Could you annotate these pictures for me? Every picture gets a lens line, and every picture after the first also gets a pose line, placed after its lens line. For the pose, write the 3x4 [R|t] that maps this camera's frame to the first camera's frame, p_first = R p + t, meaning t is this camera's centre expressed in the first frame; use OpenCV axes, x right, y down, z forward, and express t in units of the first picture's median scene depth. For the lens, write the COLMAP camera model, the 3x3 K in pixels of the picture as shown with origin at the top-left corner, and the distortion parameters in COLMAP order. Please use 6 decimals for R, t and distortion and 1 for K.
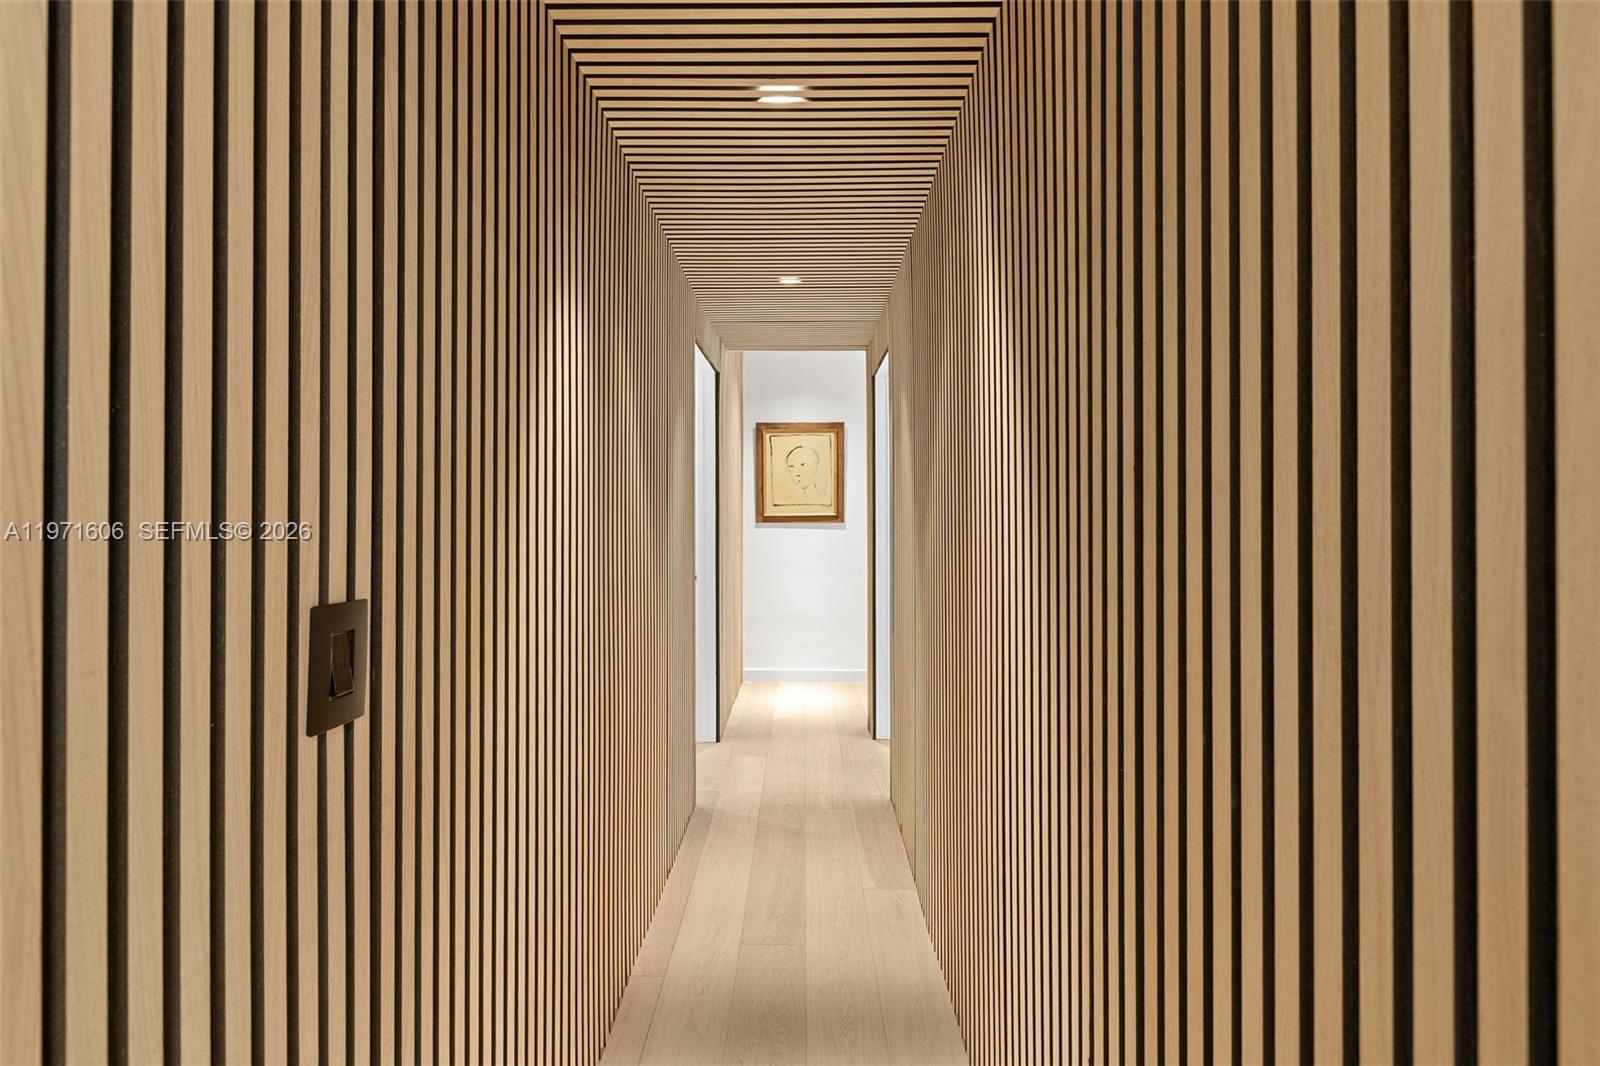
lens RADIAL K [[692.3, 0, 800.3], [0, 692.3, 502.8], [0, 0, 1]] dist [-0.001309, -0.000279]
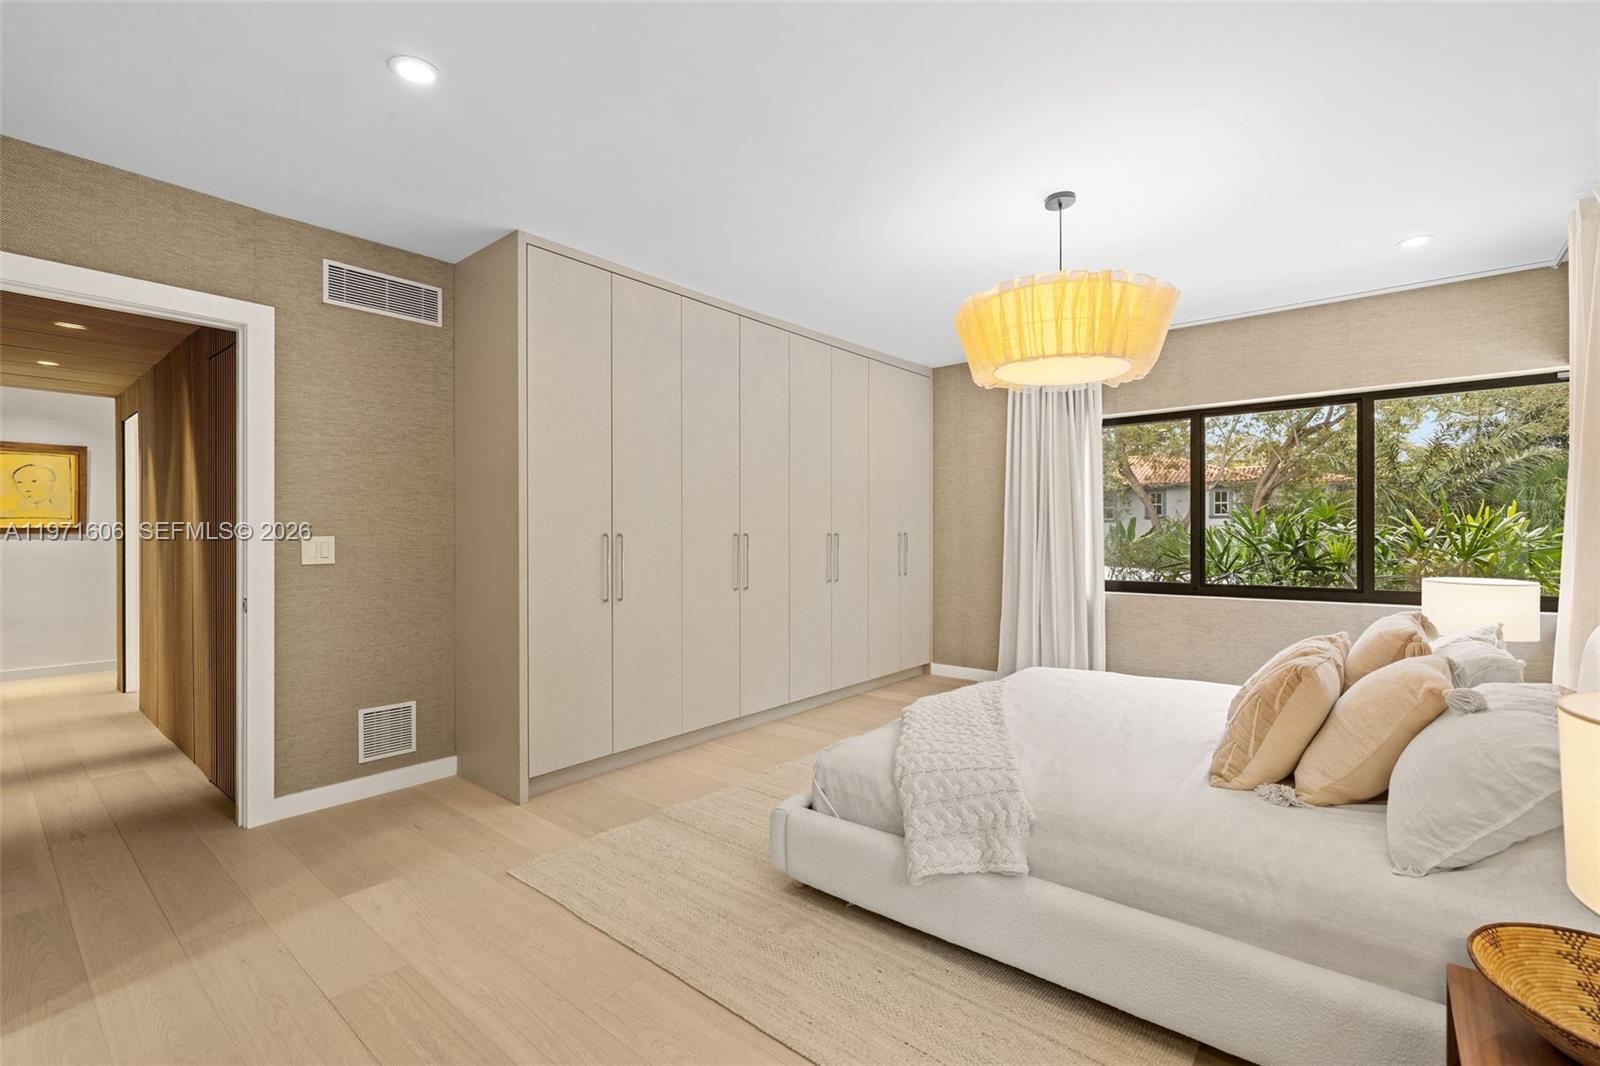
lens RADIAL K [[707.6, 0, 800.0], [0, 707.6, 533.0], [0, 0, 1]] dist [-0.001067, -0.000156]
pose [[0.636168, -0.000189, 0.771550, -0.093259], [-0.014187, 0.999828, 0.011942, -0.003285], [-0.771420, -0.018543, 0.636056, -0.702008]]
